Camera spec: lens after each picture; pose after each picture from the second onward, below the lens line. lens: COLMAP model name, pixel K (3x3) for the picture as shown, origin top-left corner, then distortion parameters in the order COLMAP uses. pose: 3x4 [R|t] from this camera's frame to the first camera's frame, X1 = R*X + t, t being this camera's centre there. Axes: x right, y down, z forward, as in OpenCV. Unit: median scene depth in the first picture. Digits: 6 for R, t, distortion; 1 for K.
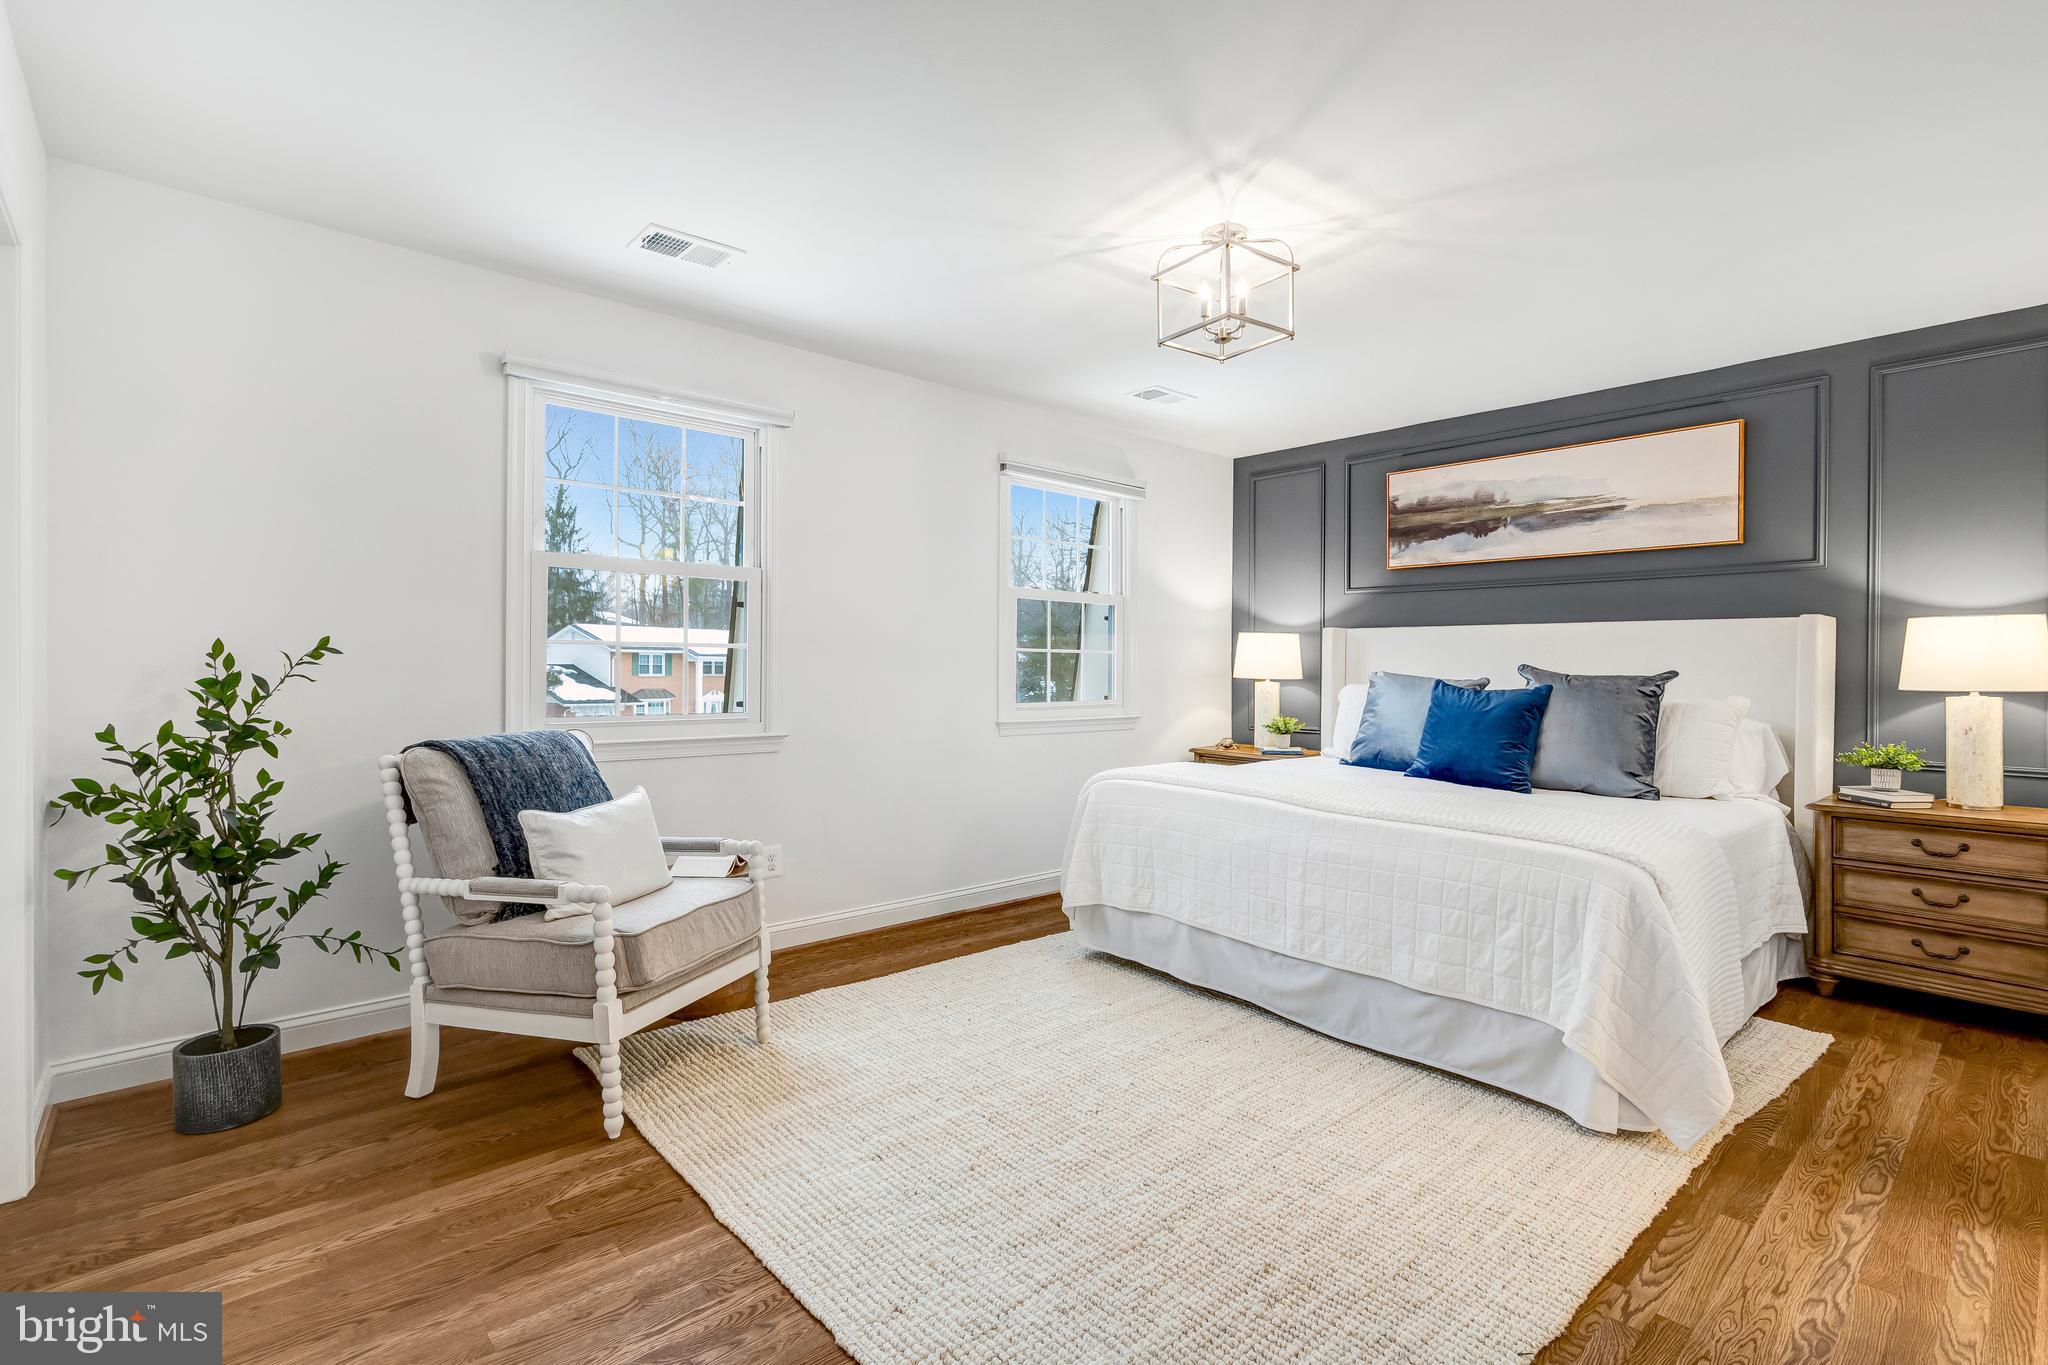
lens RADIAL K [[943.2, 0, 1033.0], [0, 943.2, 669.9], [0, 0, 1]] dist [-0.005981, 0.001800]
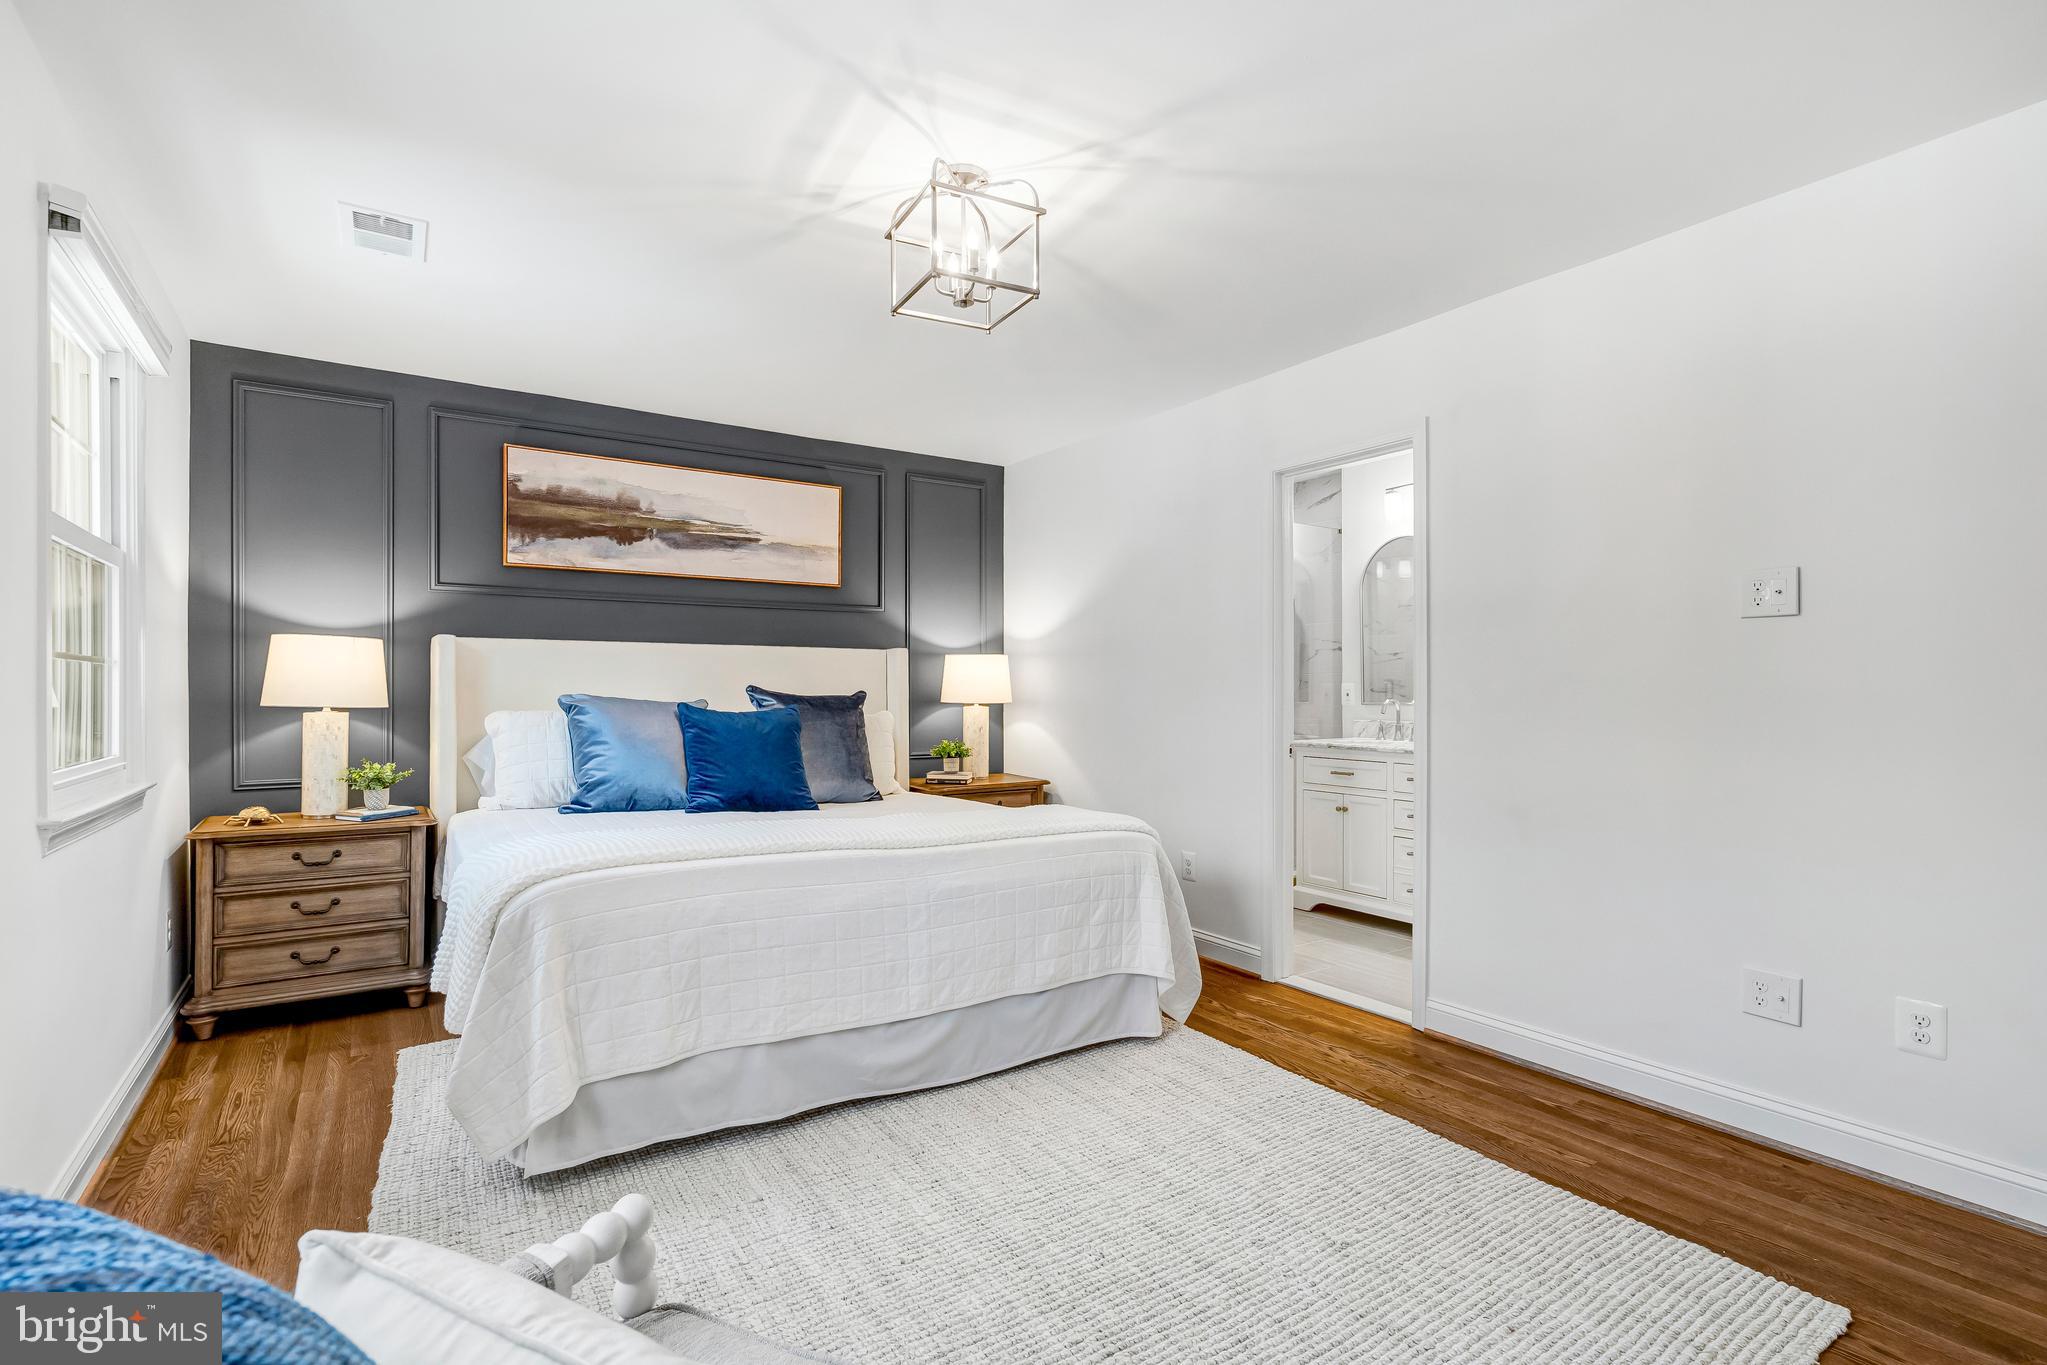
lens RADIAL K [[942.8, 0, 1027.8], [0, 942.8, 692.6], [0, 0, 1]] dist [-0.005981, 0.001800]
pose [[0.145035, -0.009783, 0.989378, -0.425251], [0.001717, 0.999952, 0.009636, -0.007621], [-0.989425, 0.000301, 0.145045, 0.557951]]
